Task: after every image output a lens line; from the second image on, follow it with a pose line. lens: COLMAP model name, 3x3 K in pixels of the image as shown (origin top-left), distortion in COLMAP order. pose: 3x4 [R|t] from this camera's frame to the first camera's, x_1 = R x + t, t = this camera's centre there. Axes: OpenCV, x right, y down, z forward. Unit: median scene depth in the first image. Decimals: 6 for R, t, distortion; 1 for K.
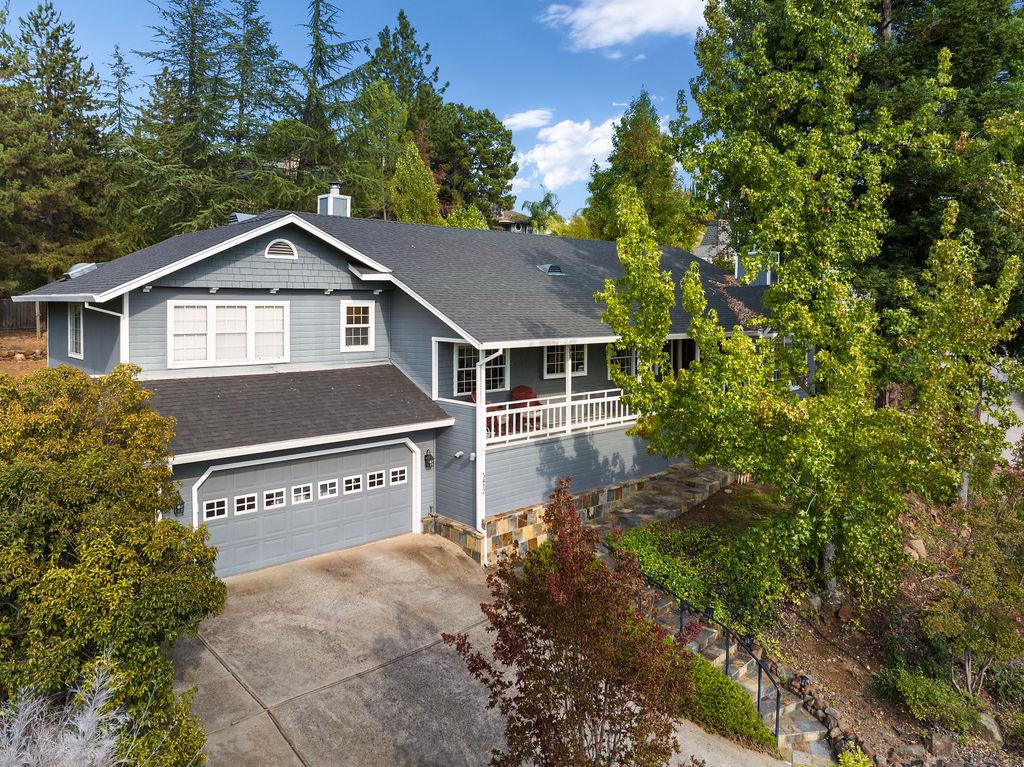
lens RADIAL K [[735.9, 0, 511.1], [0, 735.9, 319.4], [0, 0, 1]] dist [-0.027037, 0.006603]
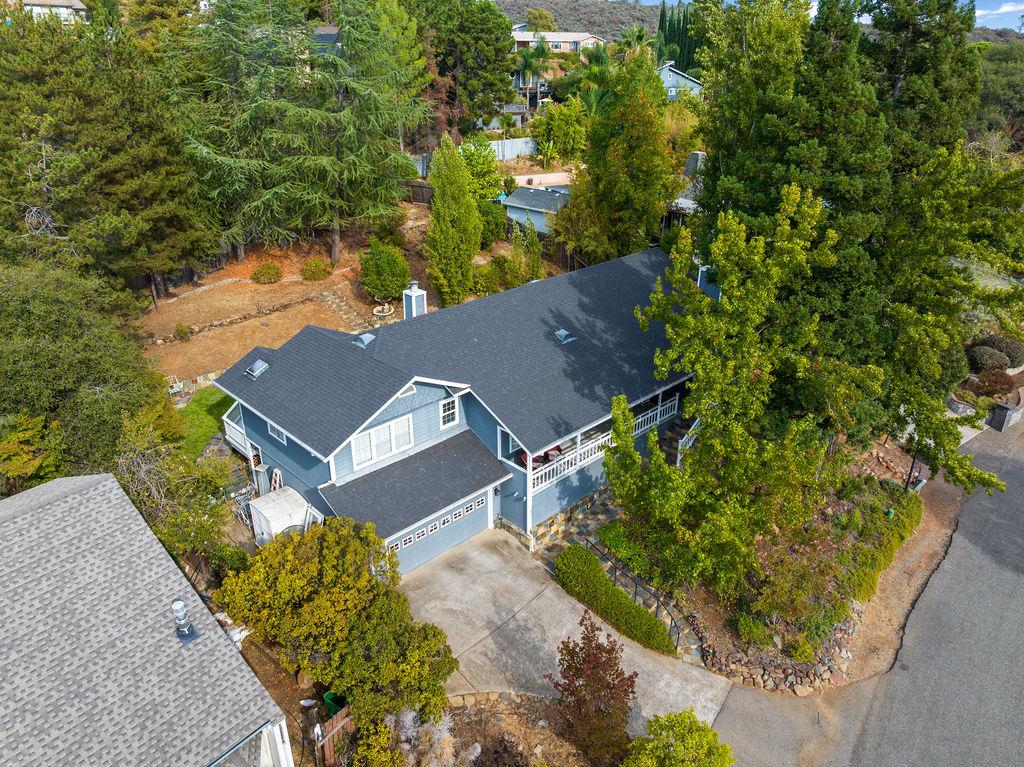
lens RADIAL K [[702.5, 0, 512.0], [0, 702.5, 383.5], [0, 0, 1]] dist [-0.004672, -0.001643]
pose [[0.999616, -0.014778, 0.023433, -0.113293], [0.004565, 0.922155, 0.386794, -0.690675], [-0.027325, -0.386538, 0.921868, -0.427961]]
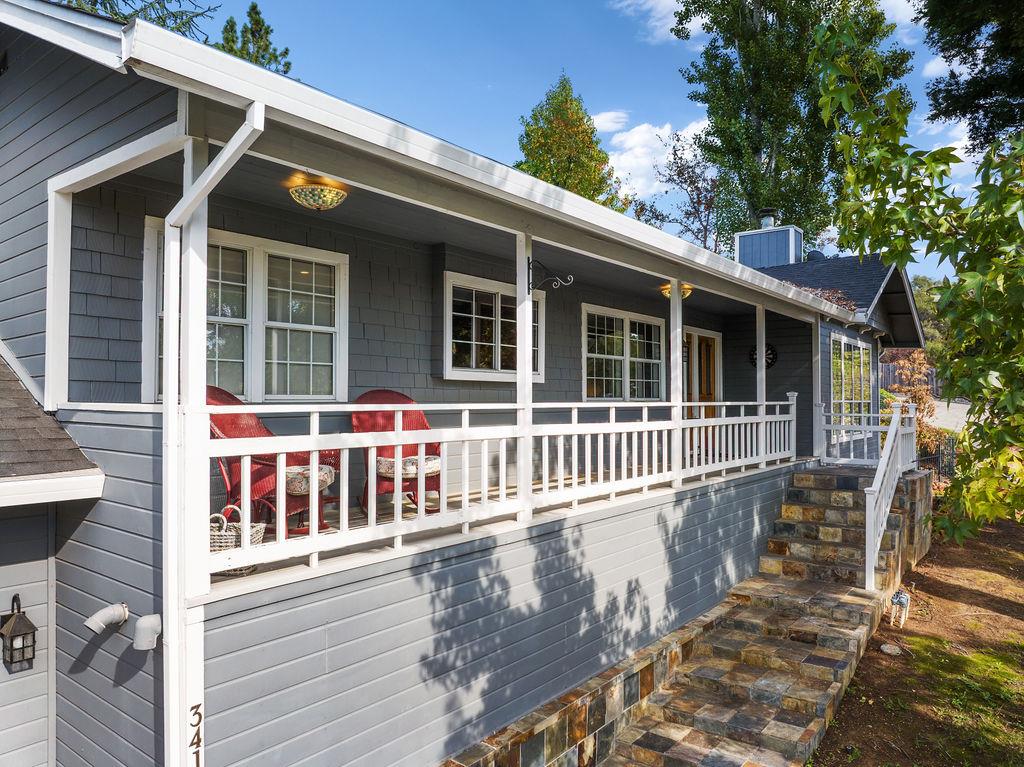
lens RADIAL K [[722.2, 0, 512.0], [0, 722.2, 383.5], [0, 0, 1]] dist [-0.028306, -0.003388]
pose [[0.986821, 0.002551, 0.161797, 0.021631], [0.004320, 0.999104, -0.042102, 0.114357], [-0.161759, 0.042246, 0.985926, 0.728398]]
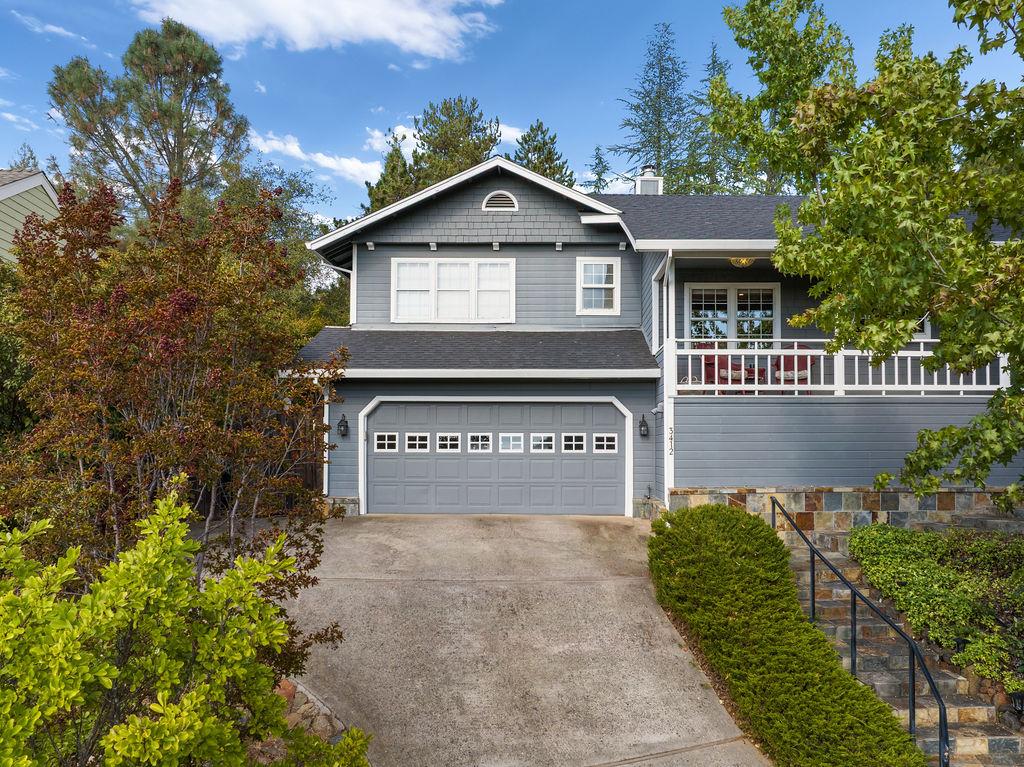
lens RADIAL K [[745.5, 0, 542.7], [0, 745.5, 430.6], [0, 0, 1]] dist [-0.032305, -0.004155]
pose [[0.728059, -0.018711, -0.685259, 0.373454], [-0.015572, 0.998918, -0.043820, 0.236625], [0.685338, 0.042575, 0.726980, 0.336914]]
